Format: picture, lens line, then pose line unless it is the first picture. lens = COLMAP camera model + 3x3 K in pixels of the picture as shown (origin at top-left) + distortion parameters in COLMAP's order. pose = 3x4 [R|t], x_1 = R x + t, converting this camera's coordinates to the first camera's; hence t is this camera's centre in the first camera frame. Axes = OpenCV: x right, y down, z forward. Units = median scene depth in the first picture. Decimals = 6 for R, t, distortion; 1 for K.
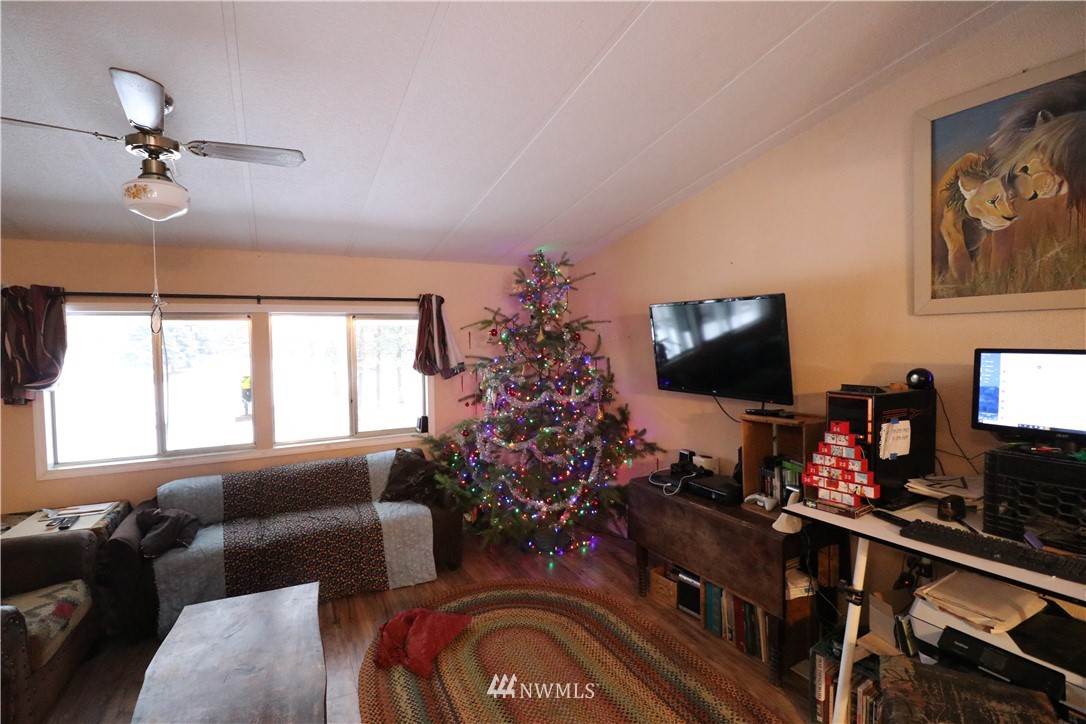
lens RADIAL K [[500.8, 0, 524.5], [0, 500.8, 356.7], [0, 0, 1]] dist [-0.007162, -0.009394]
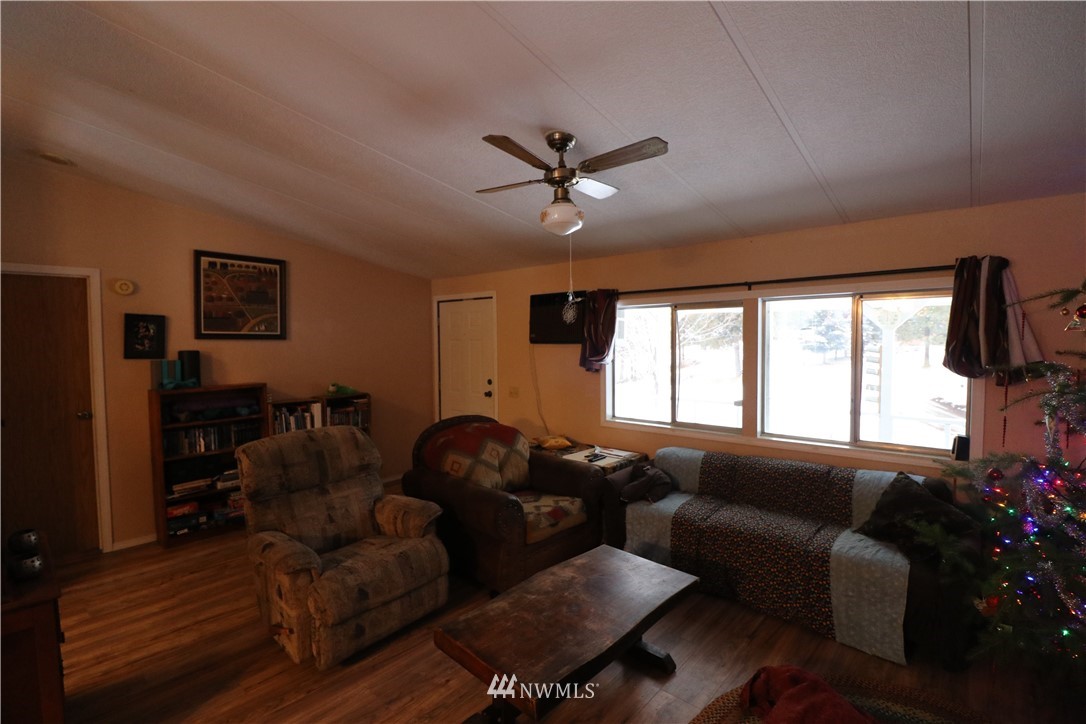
lens RADIAL K [[500.8, 0, 541.2], [0, 500.8, 359.6], [0, 0, 1]] dist [-0.007162, -0.009394]
pose [[0.367466, 0.055068, -0.928405, 0.265570], [-0.021925, 0.998481, 0.050546, -0.009956], [0.929778, 0.001782, 0.368116, 0.272713]]
